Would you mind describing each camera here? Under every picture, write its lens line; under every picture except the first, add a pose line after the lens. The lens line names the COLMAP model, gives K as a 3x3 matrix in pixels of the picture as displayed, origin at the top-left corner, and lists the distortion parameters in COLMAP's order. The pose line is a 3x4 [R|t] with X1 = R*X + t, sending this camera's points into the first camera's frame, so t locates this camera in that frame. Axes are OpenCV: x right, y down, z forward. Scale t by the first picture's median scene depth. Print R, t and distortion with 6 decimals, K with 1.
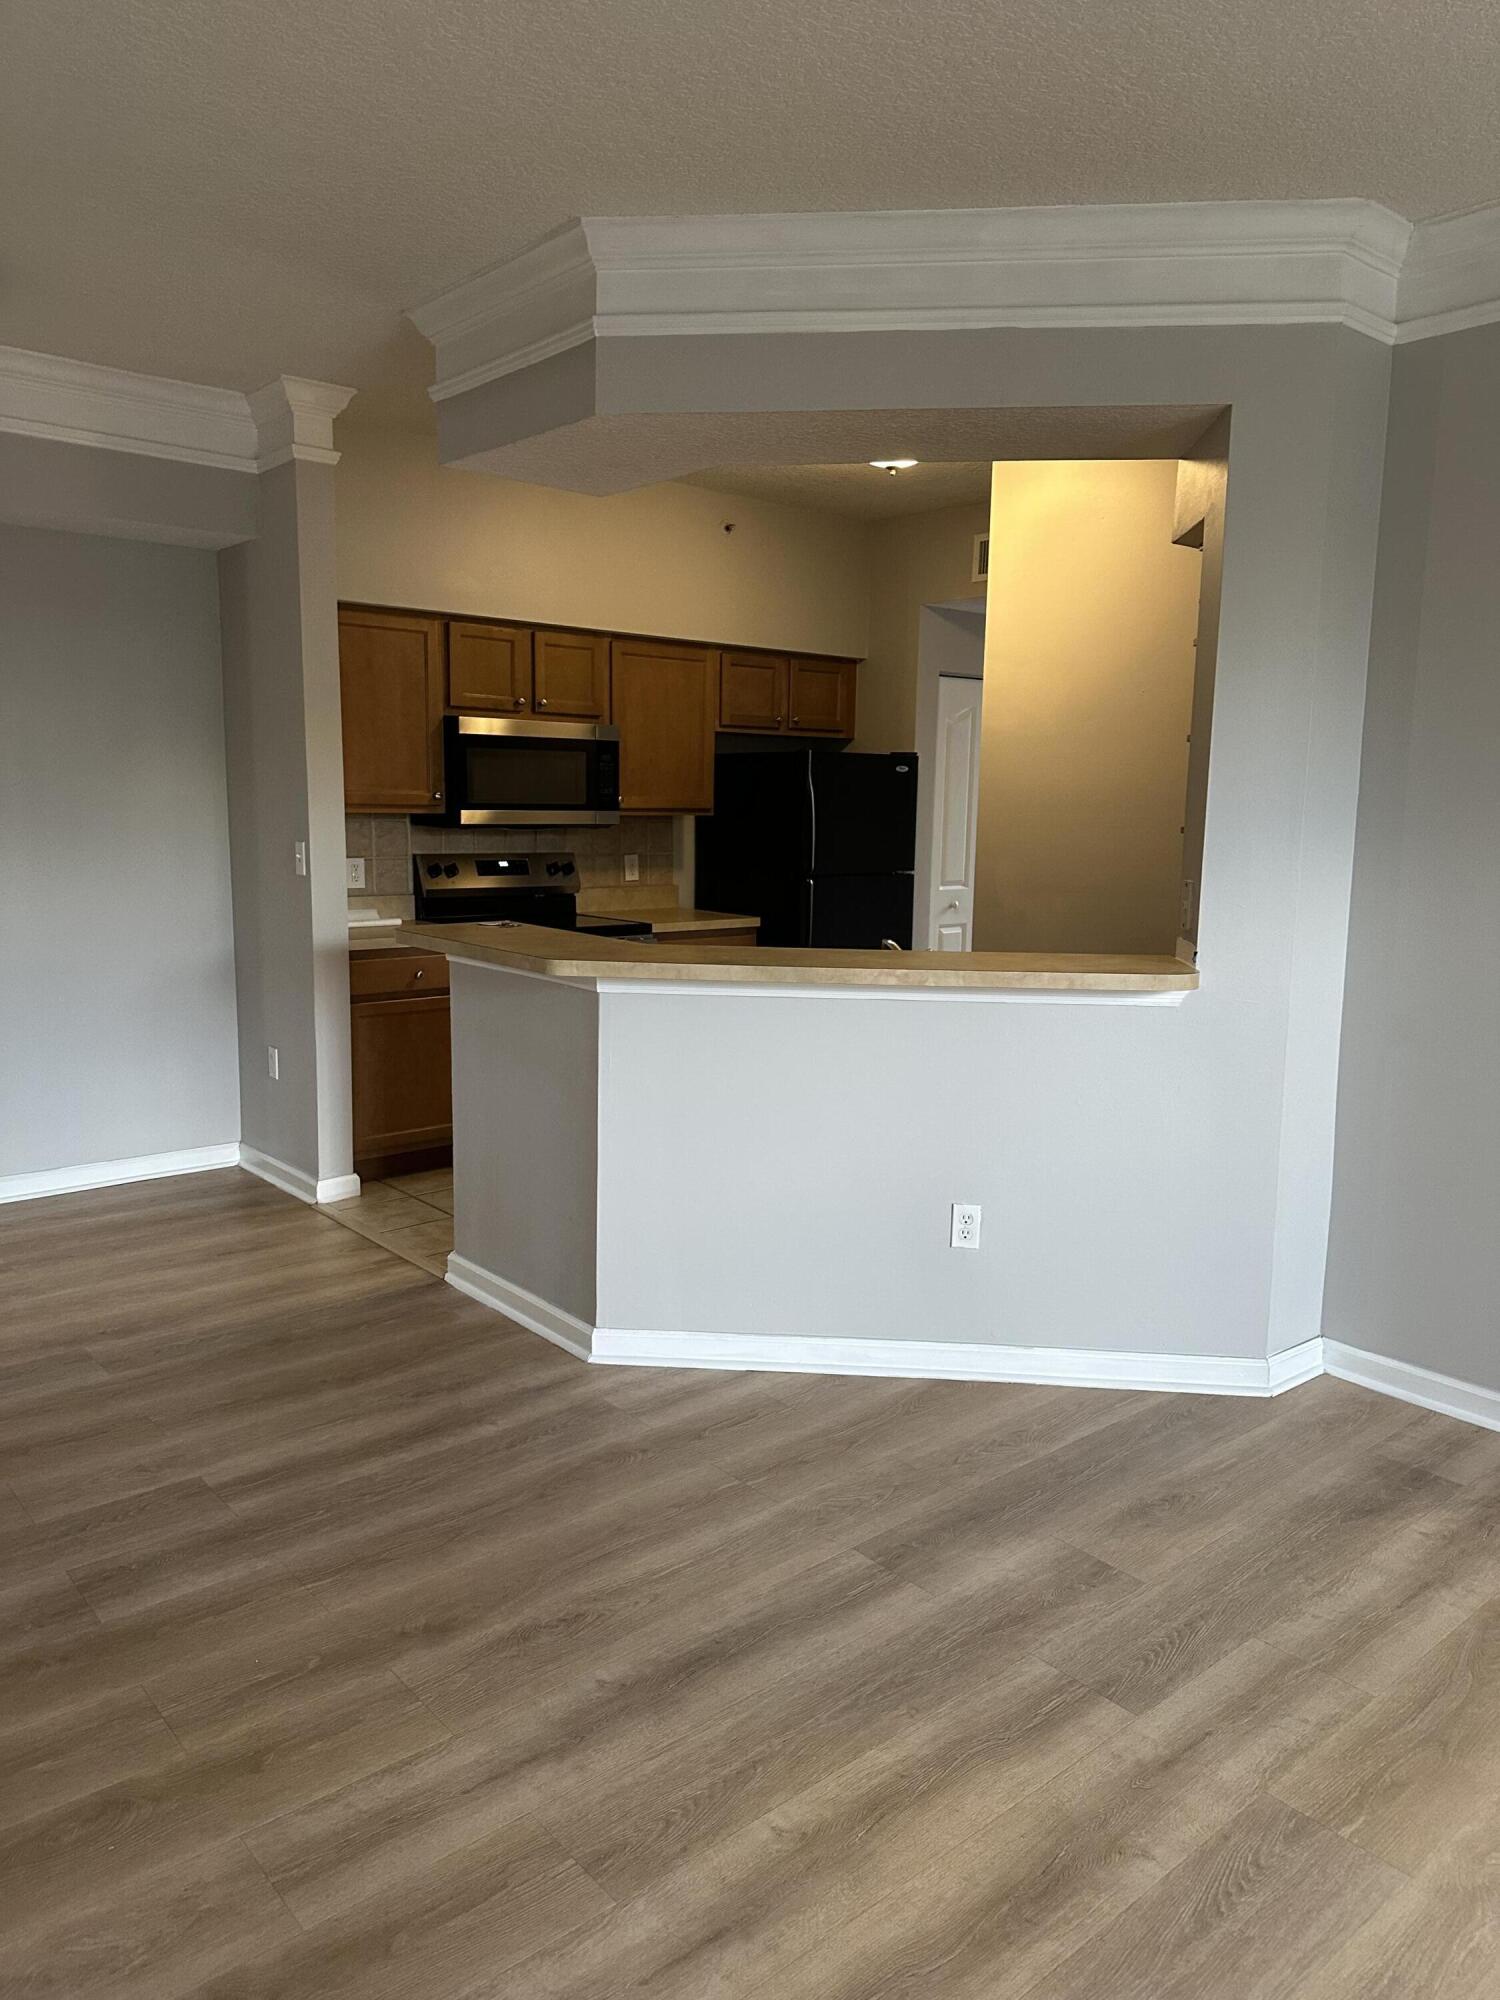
lens RADIAL K [[1380.6, 0, 750.0], [0, 1380.6, 1000.0], [0, 0, 1]] dist [0.106364, -0.161619]
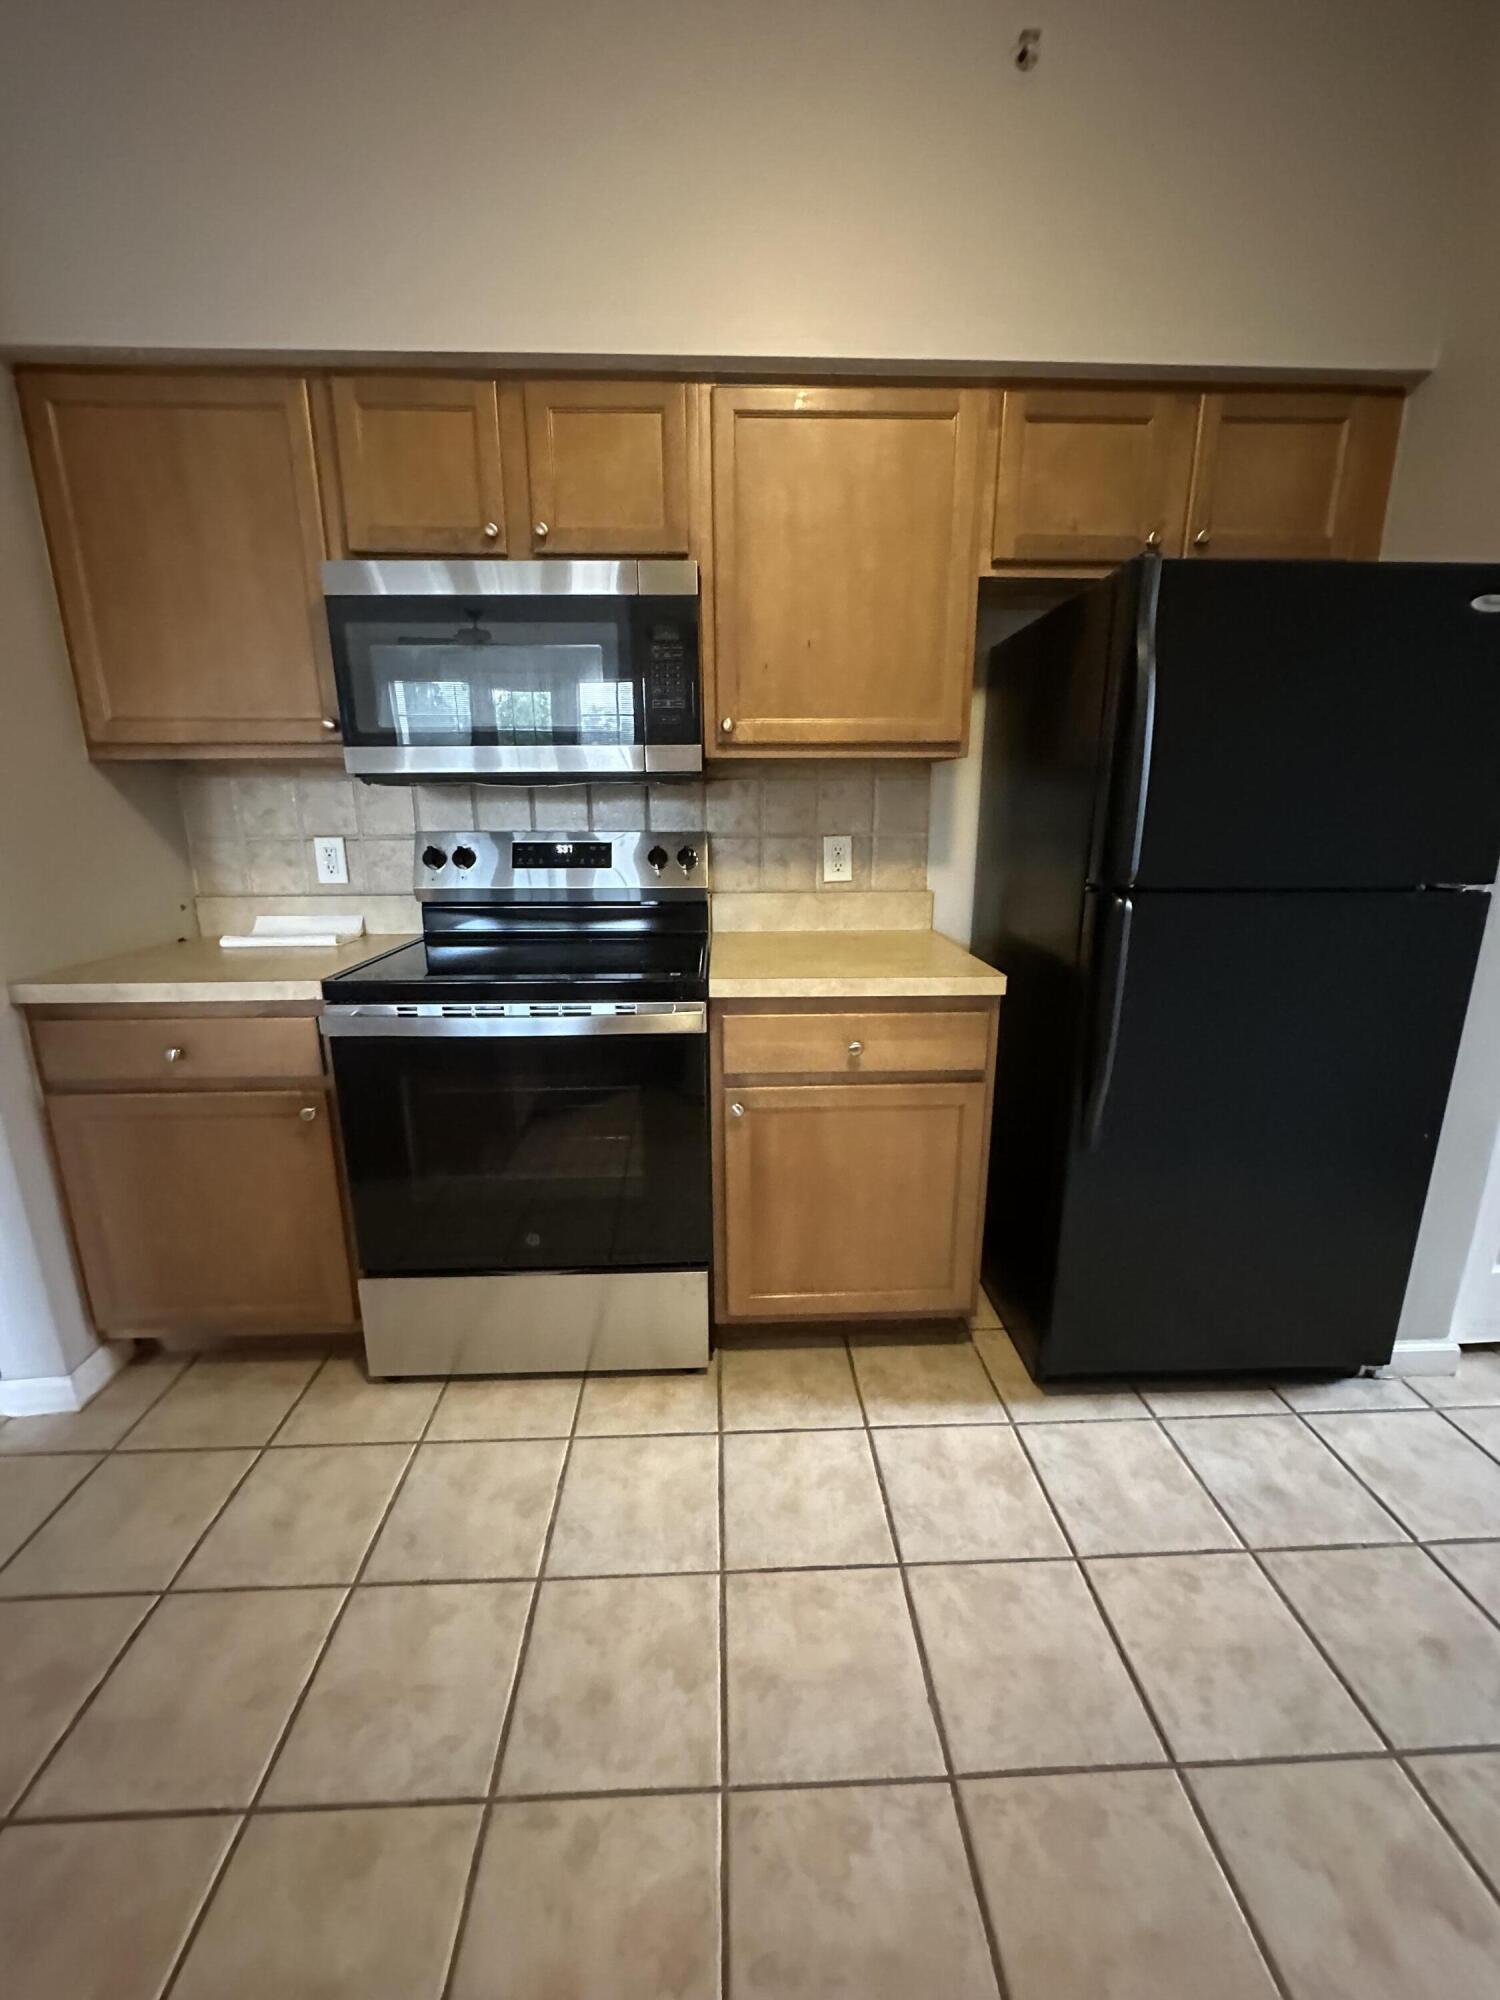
lens RADIAL K [[793.7, 0, 751.6], [0, 793.7, 990.5], [0, 0, 1]] dist [0.002475, 0.000445]
pose [[0.785940, 0.120803, -0.606387, 0.099411], [-0.075193, 0.992123, 0.100190, -0.074516], [0.613714, -0.033147, 0.788832, 0.743120]]
